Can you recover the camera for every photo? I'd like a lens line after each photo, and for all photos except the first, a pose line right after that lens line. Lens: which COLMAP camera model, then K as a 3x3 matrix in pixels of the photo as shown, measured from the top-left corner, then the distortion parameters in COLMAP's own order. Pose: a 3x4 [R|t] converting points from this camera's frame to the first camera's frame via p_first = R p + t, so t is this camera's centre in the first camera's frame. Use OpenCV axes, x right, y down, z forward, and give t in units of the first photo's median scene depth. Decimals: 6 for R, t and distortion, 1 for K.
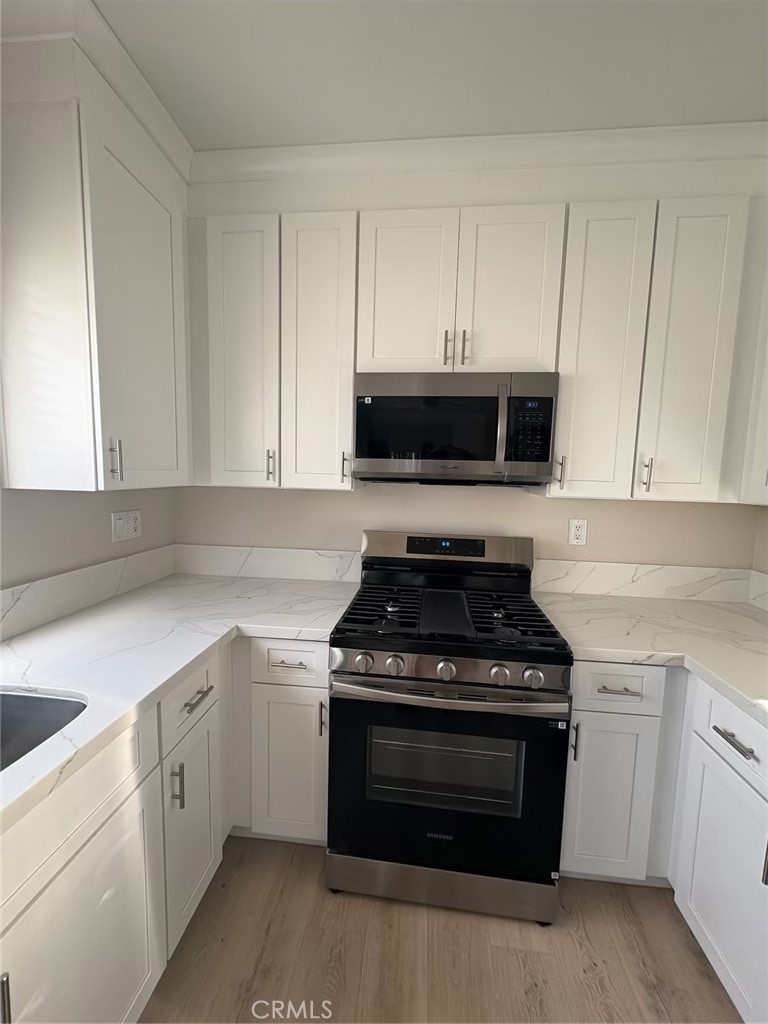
lens RADIAL K [[409.4, 0, 383.1], [0, 409.4, 514.8], [0, 0, 1]] dist [0.001319, 0.000188]
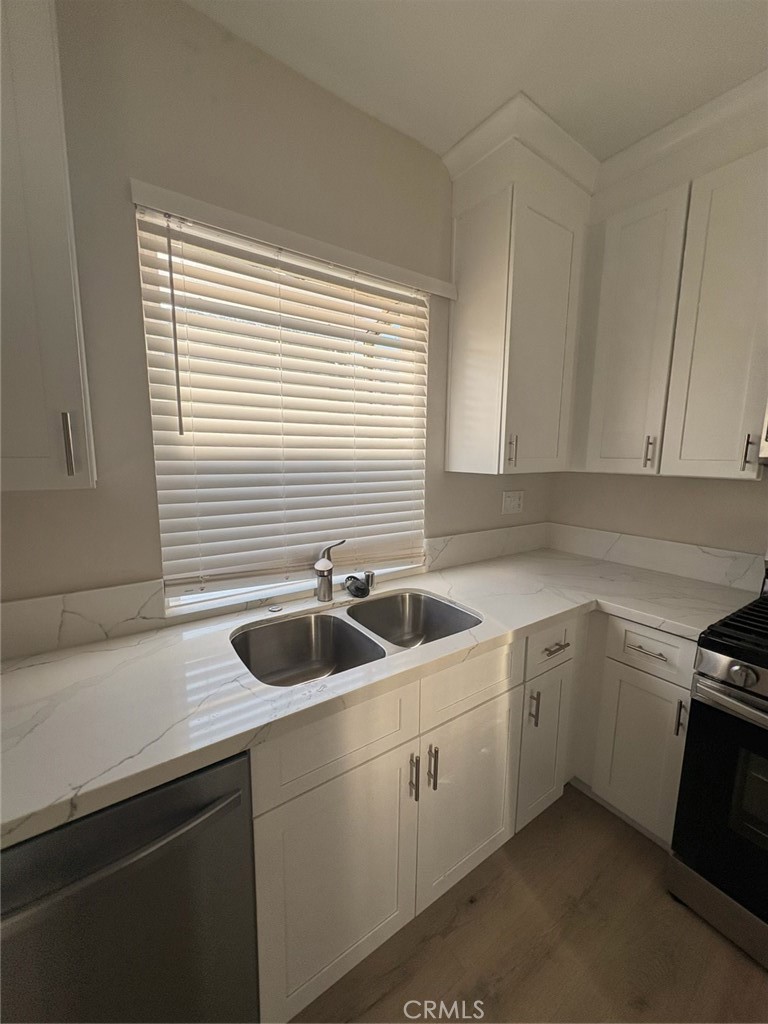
lens RADIAL K [[409.4, 0, 383.1], [0, 409.4, 514.8], [0, 0, 1]] dist [0.001319, 0.000188]
pose [[0.655747, 0.095252, -0.748948, 0.070317], [-0.068510, 0.995424, 0.066614, 0.010140], [0.751866, 0.007628, 0.659272, -0.160036]]
